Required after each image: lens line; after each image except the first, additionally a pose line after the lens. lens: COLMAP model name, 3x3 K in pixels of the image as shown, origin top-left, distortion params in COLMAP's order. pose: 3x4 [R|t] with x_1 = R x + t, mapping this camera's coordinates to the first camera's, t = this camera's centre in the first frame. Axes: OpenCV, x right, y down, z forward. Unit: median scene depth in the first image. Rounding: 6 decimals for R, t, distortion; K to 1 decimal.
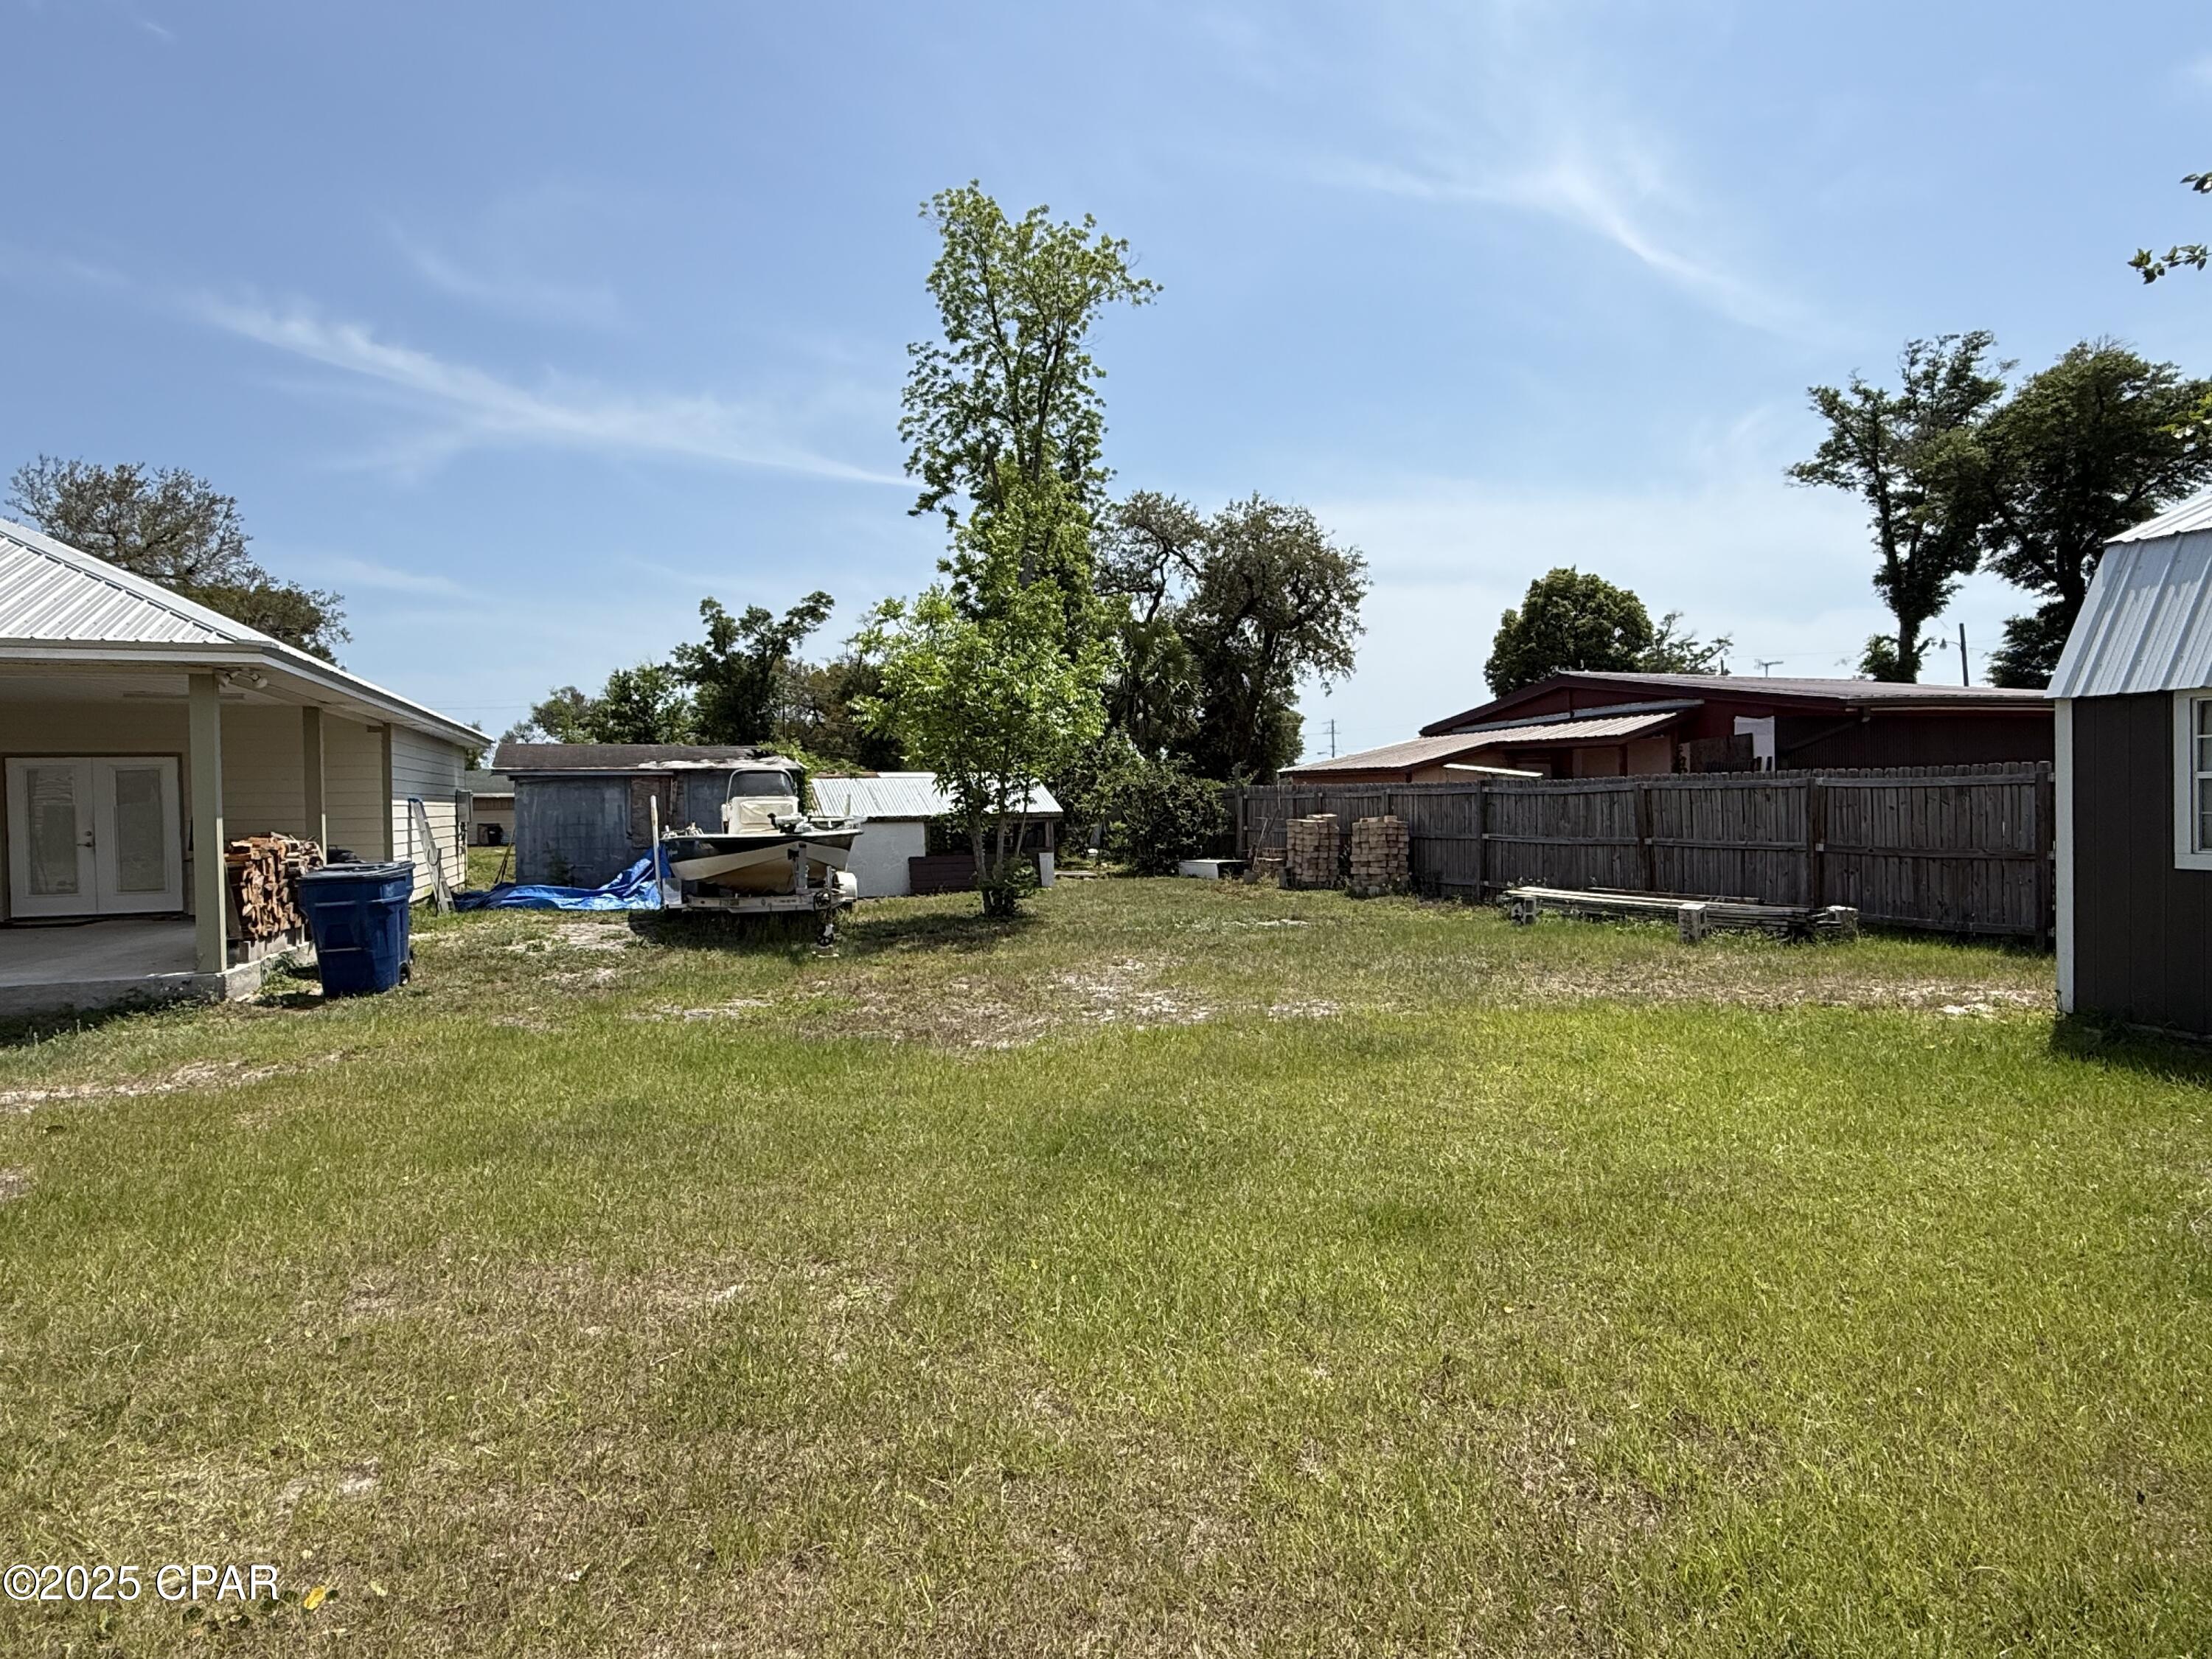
lens RADIAL K [[1303.6, 0, 1097.7], [0, 1303.6, 831.3], [0, 0, 1]] dist [0.000396, -0.001419]
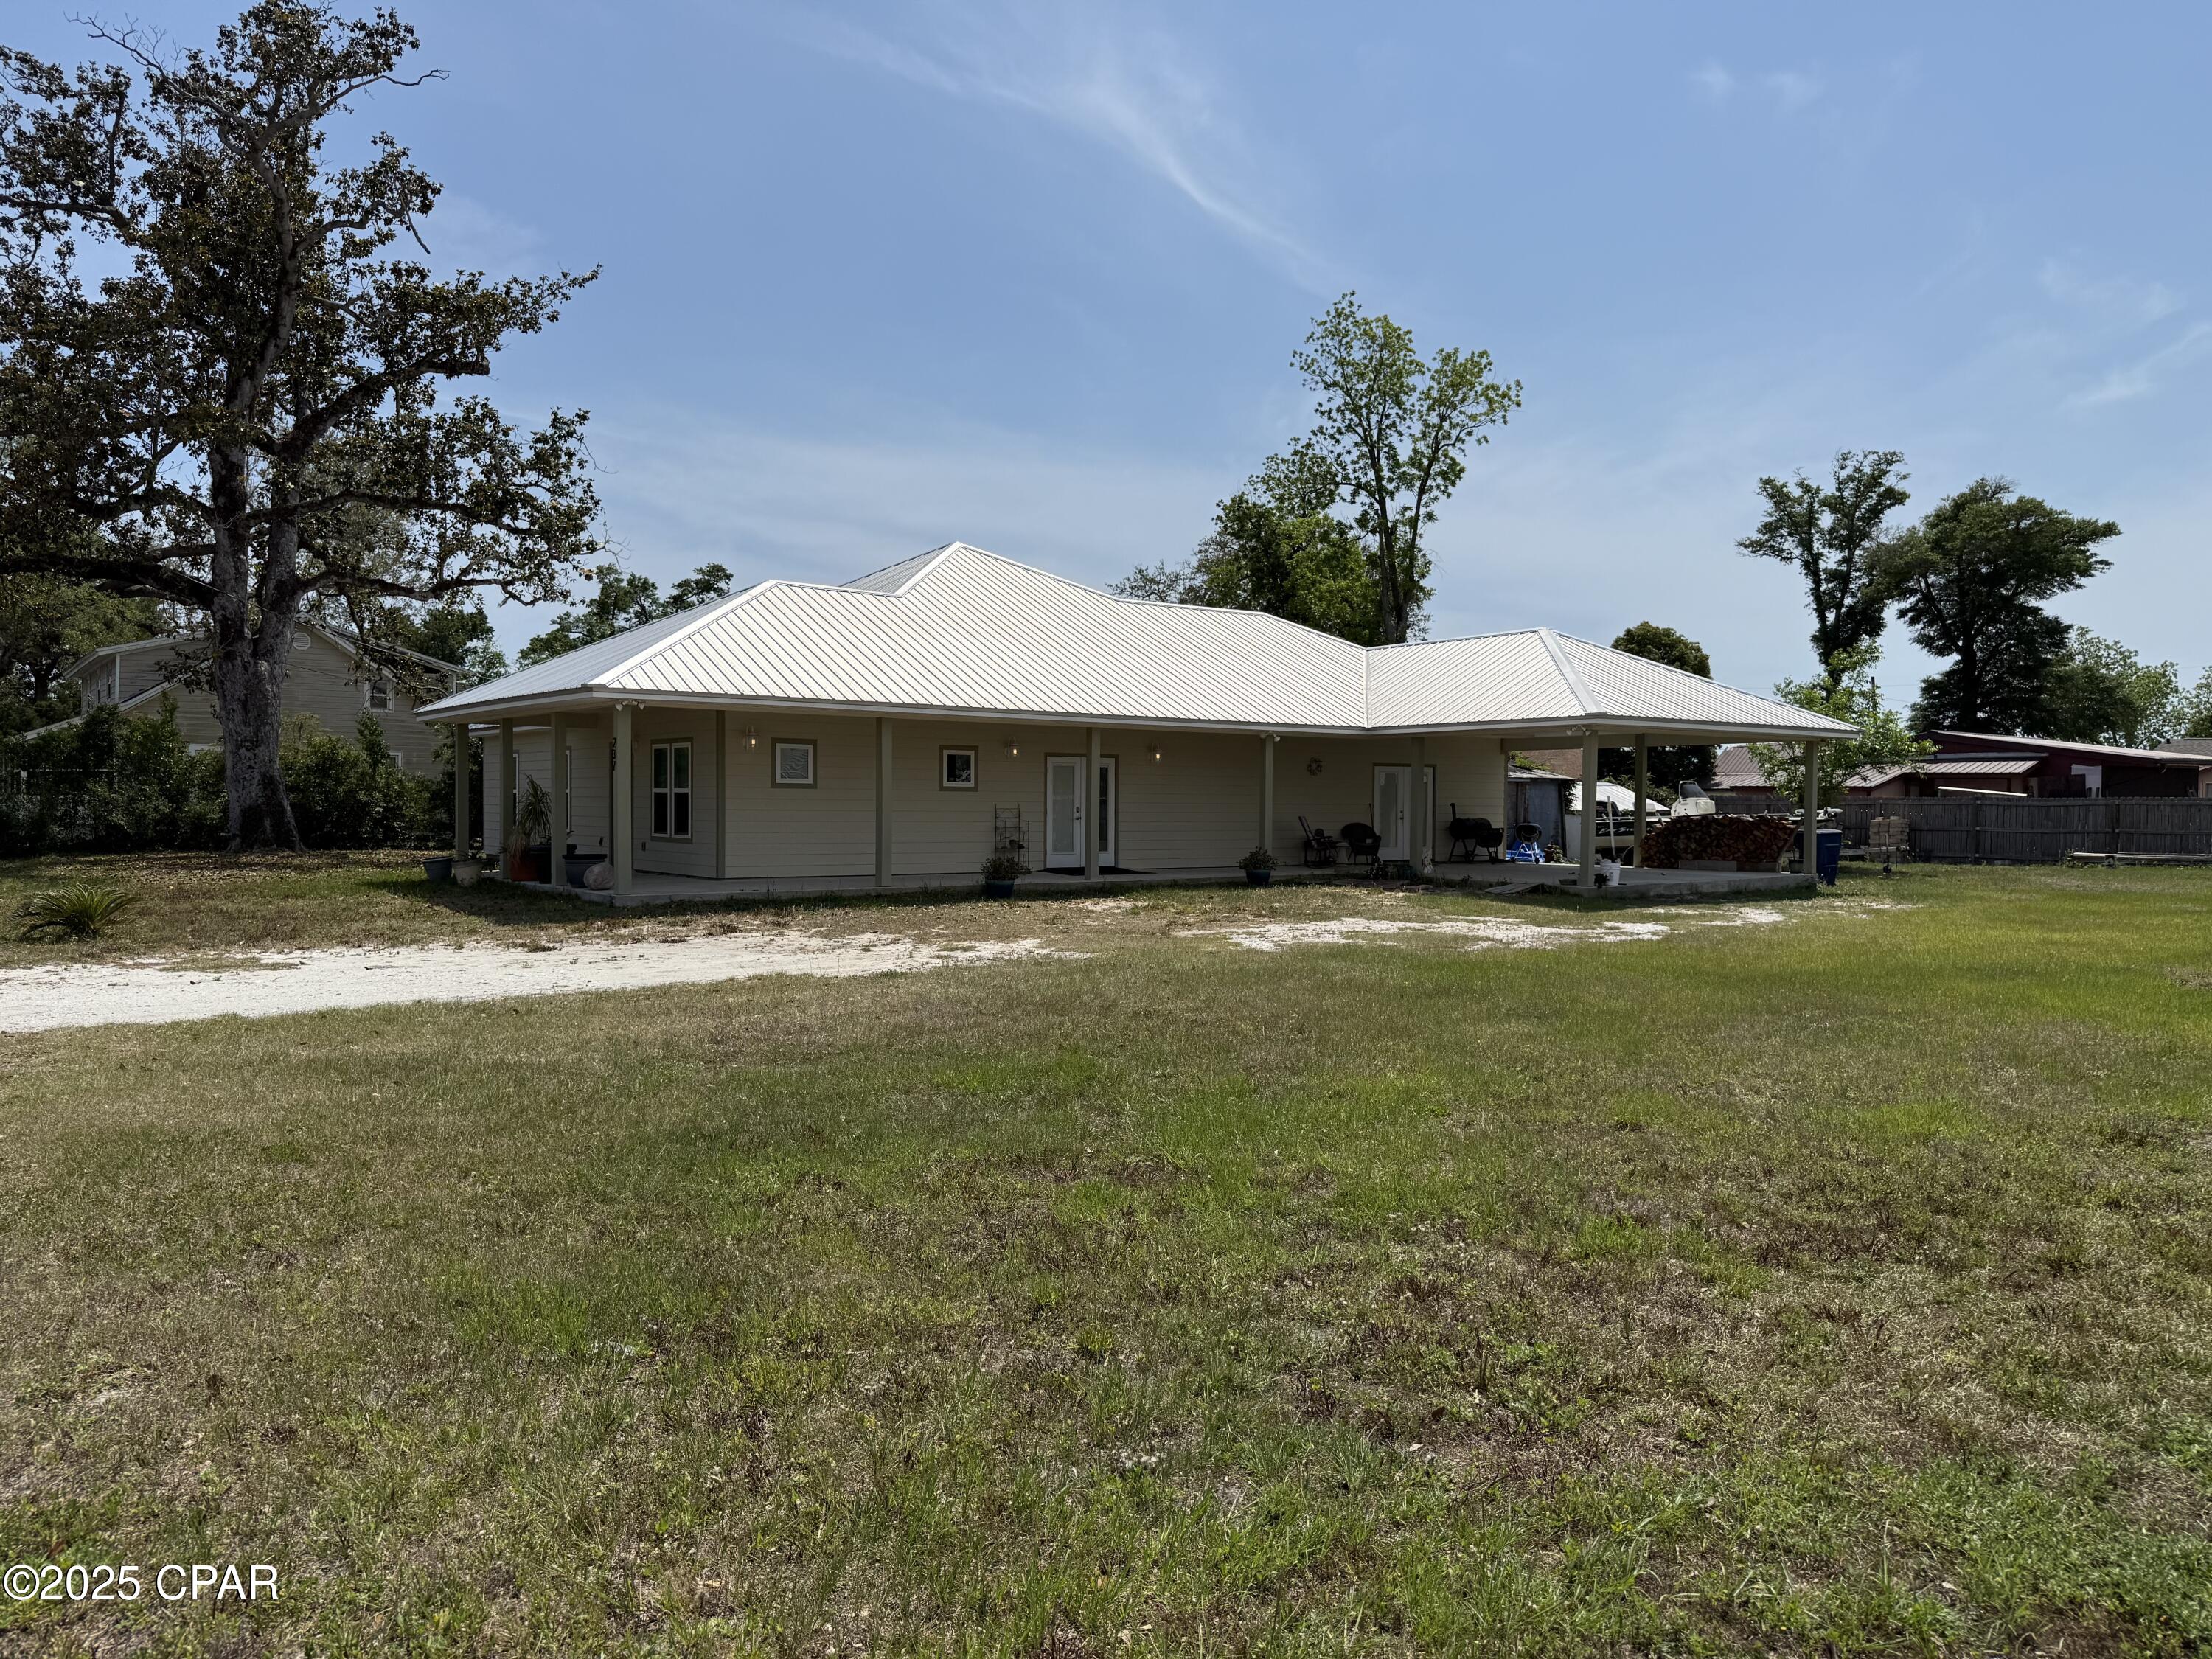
lens RADIAL K [[1561.1, 0, 1099.6], [0, 1561.1, 818.2], [0, 0, 1]] dist [0.122433, -0.218933]
pose [[0.953252, 0.022656, 0.301327, -0.498726], [-0.017932, 0.999669, -0.018433, 0.017145], [-0.301645, 0.012167, 0.953343, -0.229351]]
